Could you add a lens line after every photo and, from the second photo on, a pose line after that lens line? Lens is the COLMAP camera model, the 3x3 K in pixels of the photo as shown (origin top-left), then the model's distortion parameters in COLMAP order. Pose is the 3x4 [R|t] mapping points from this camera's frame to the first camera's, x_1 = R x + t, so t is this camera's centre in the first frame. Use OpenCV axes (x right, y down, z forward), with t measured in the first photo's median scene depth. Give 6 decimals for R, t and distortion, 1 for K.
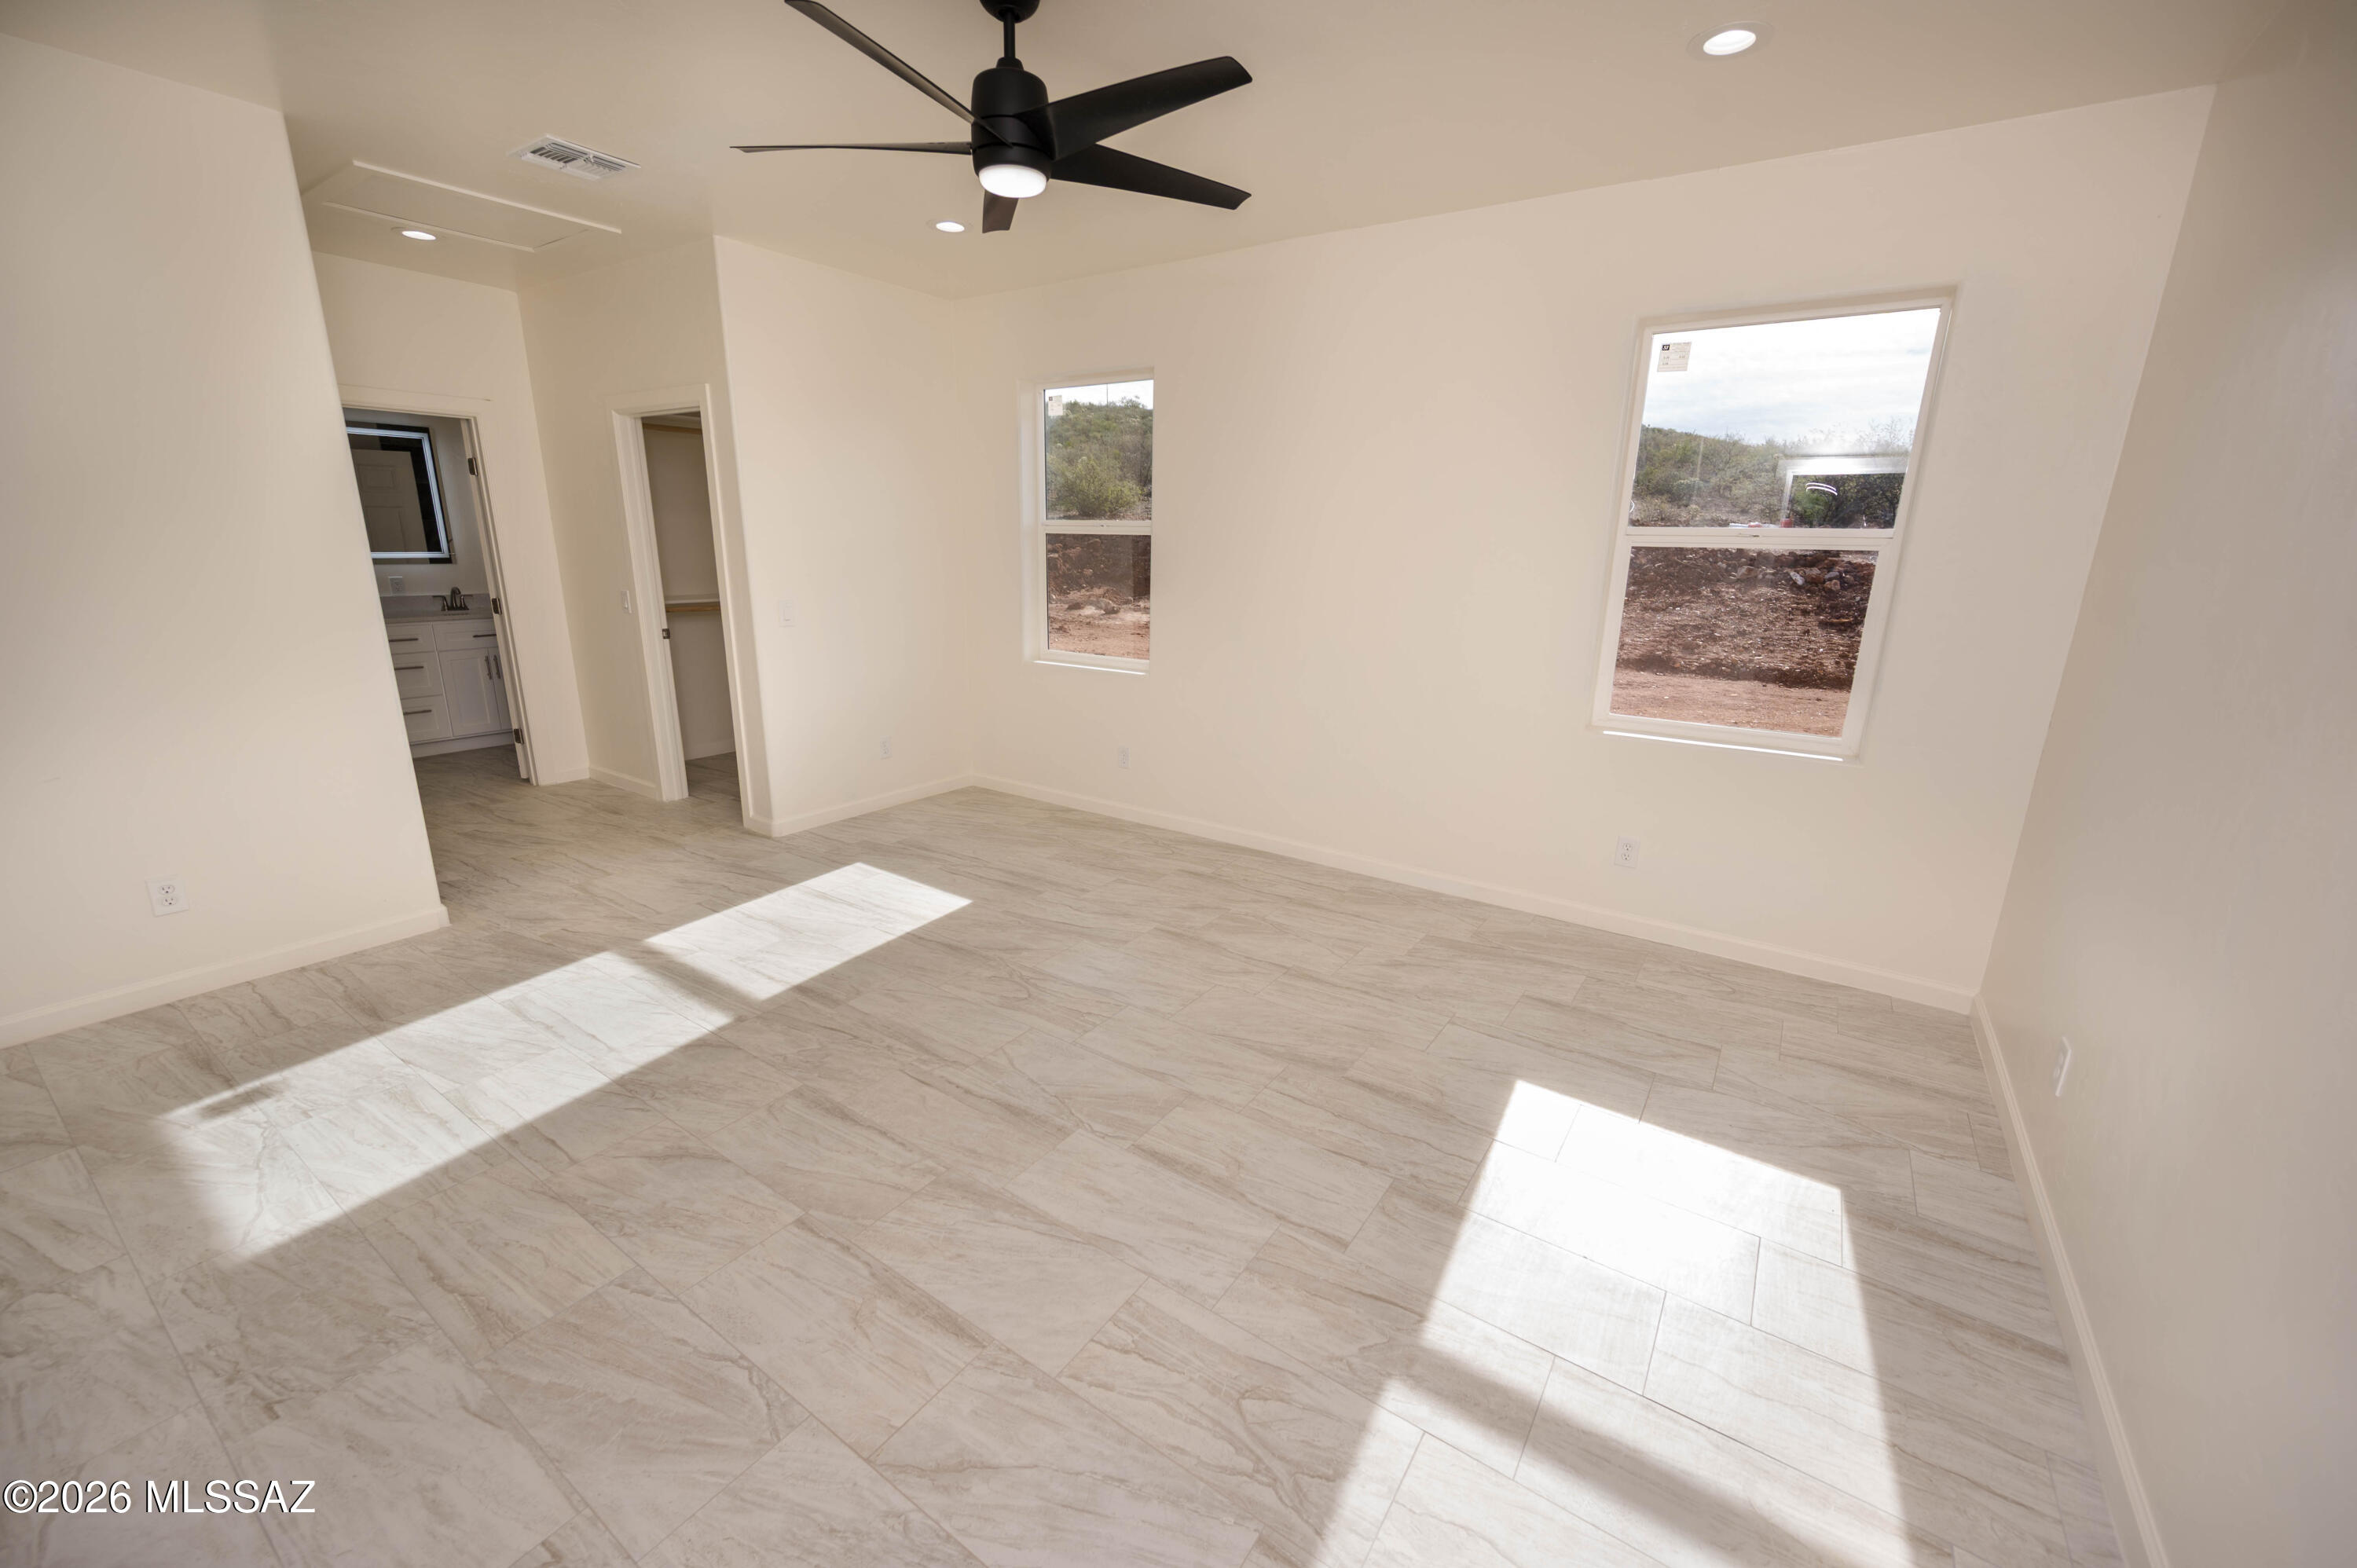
lens RADIAL K [[929.9, 0, 1165.7], [0, 929.9, 788.3], [0, 0, 1]] dist [0.000661, -0.000613]
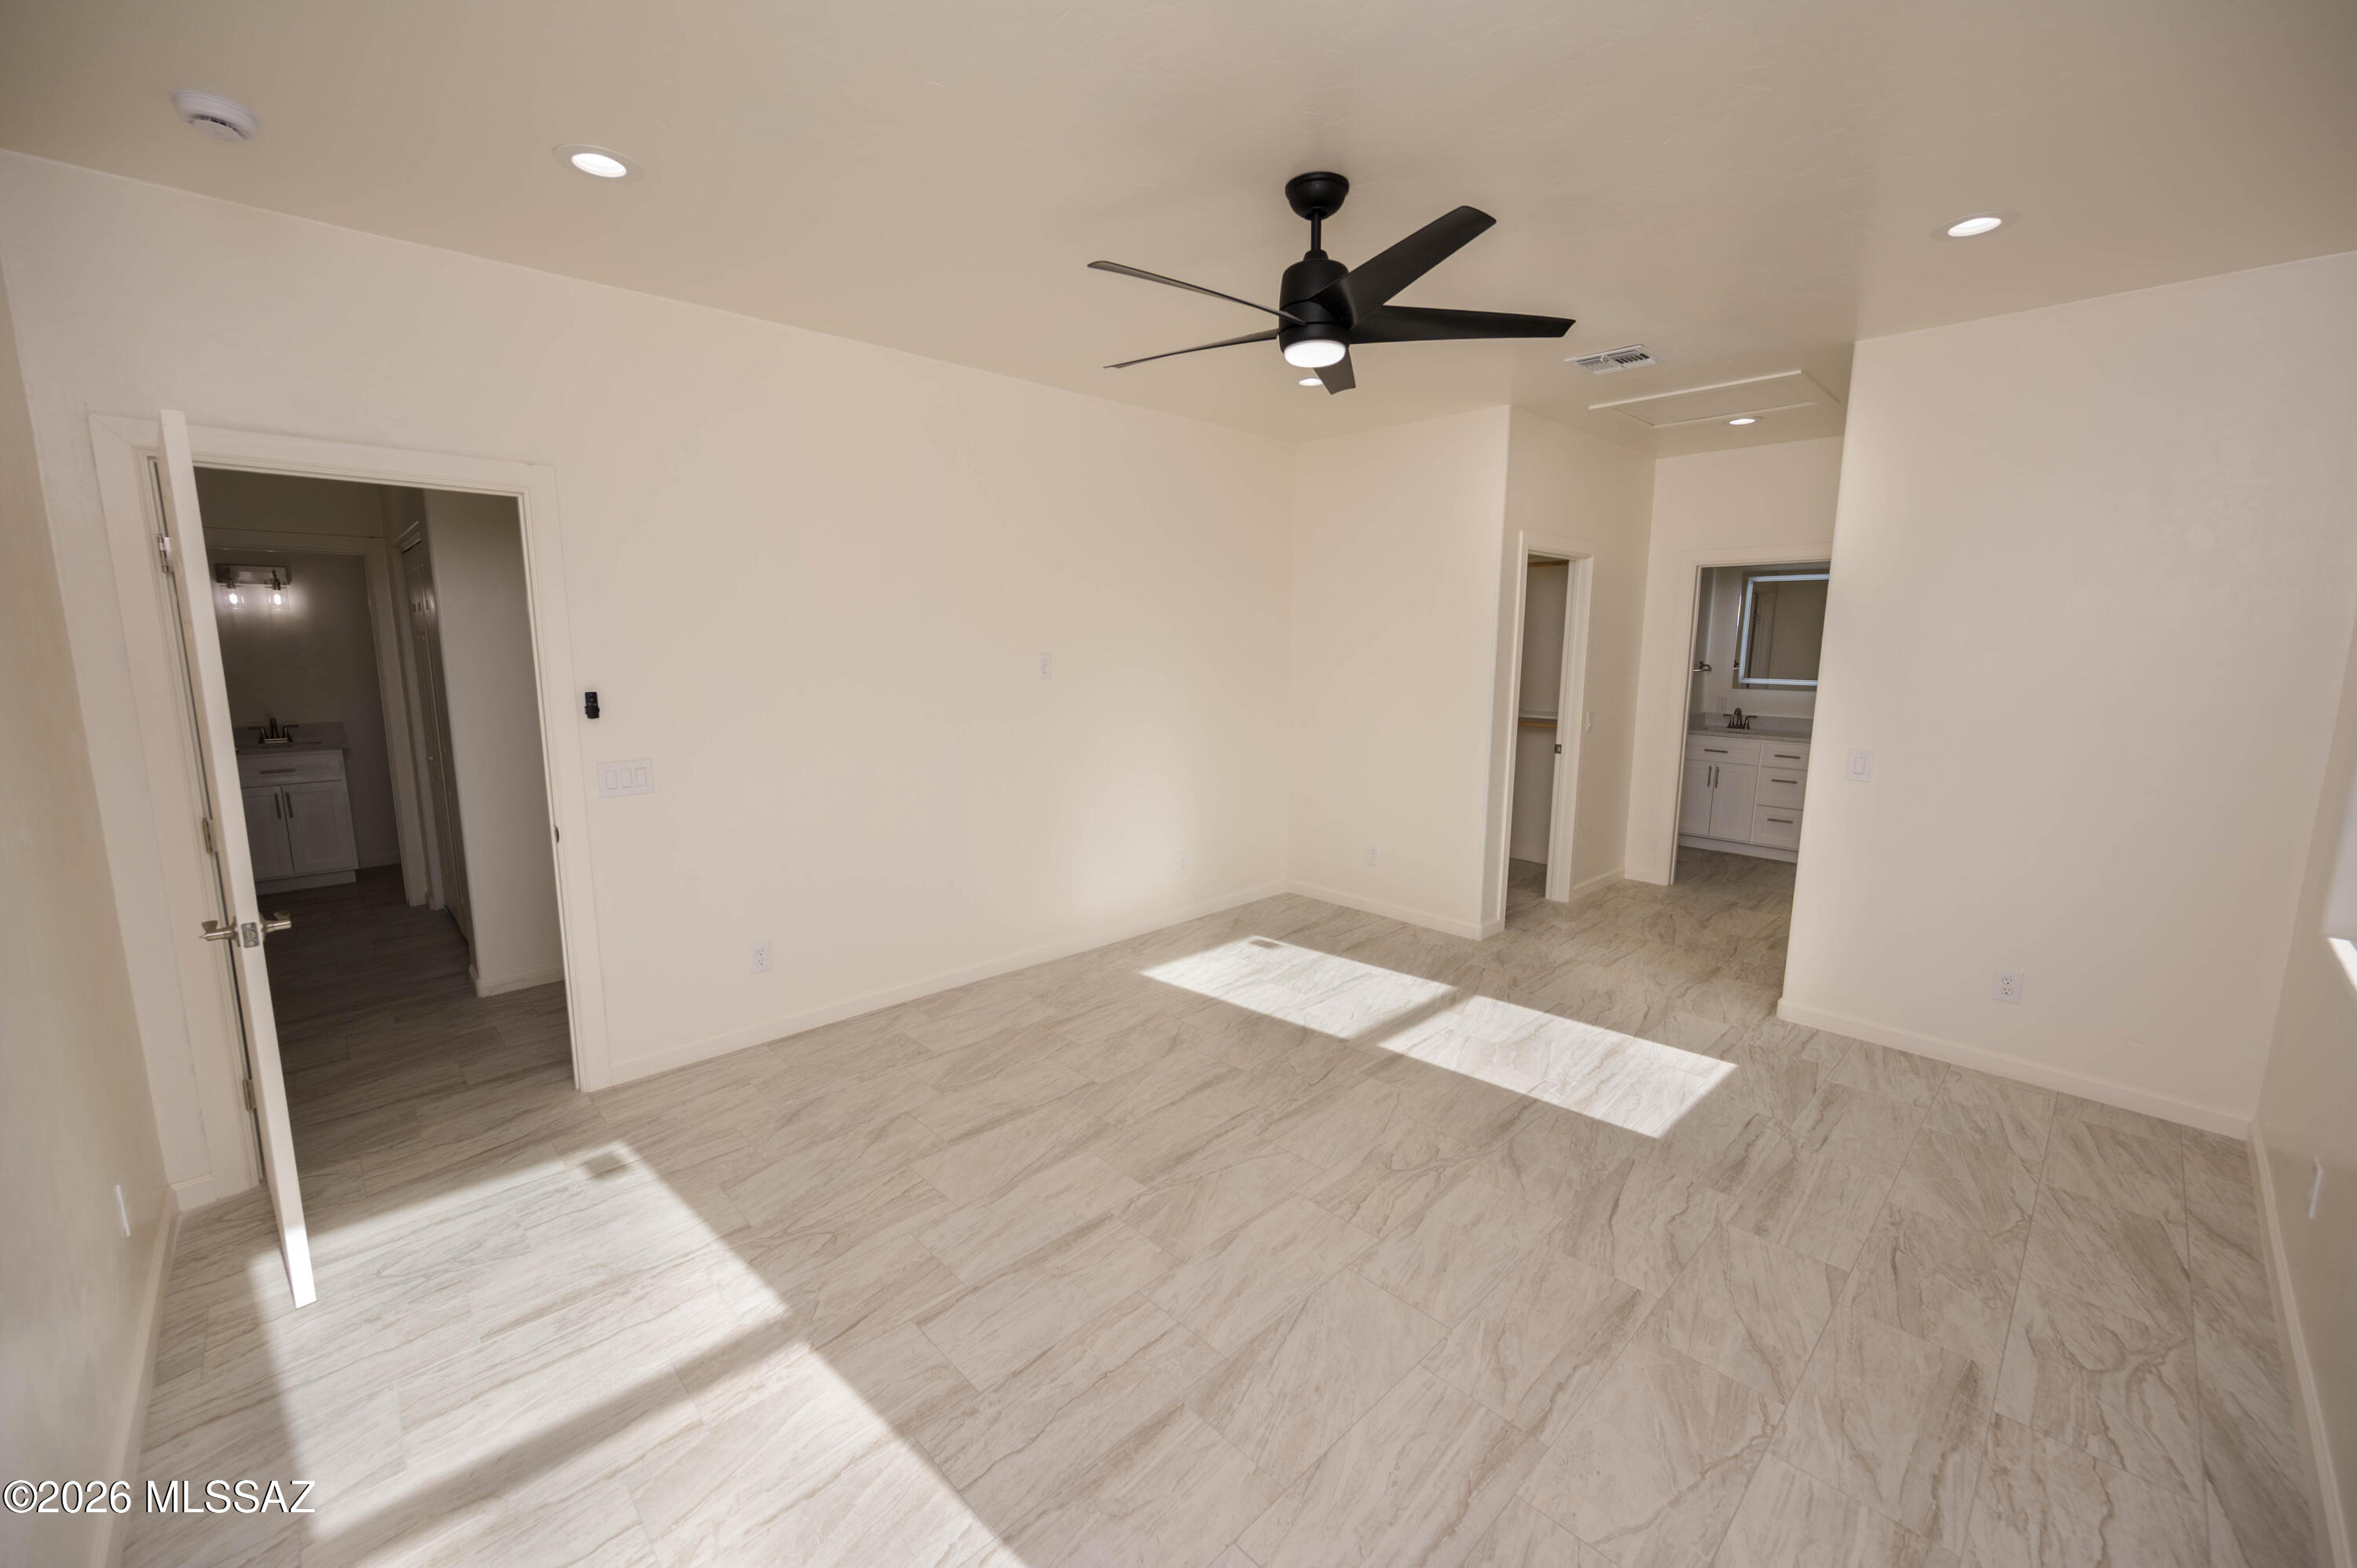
lens RADIAL K [[929.9, 0, 1165.7], [0, 929.9, 788.3], [0, 0, 1]] dist [0.000661, -0.000613]
pose [[-0.206918, 0.136819, -0.968744, 0.721081], [-0.266493, 0.944850, 0.190366, -0.234409], [0.941364, 0.297554, -0.159046, 0.848101]]
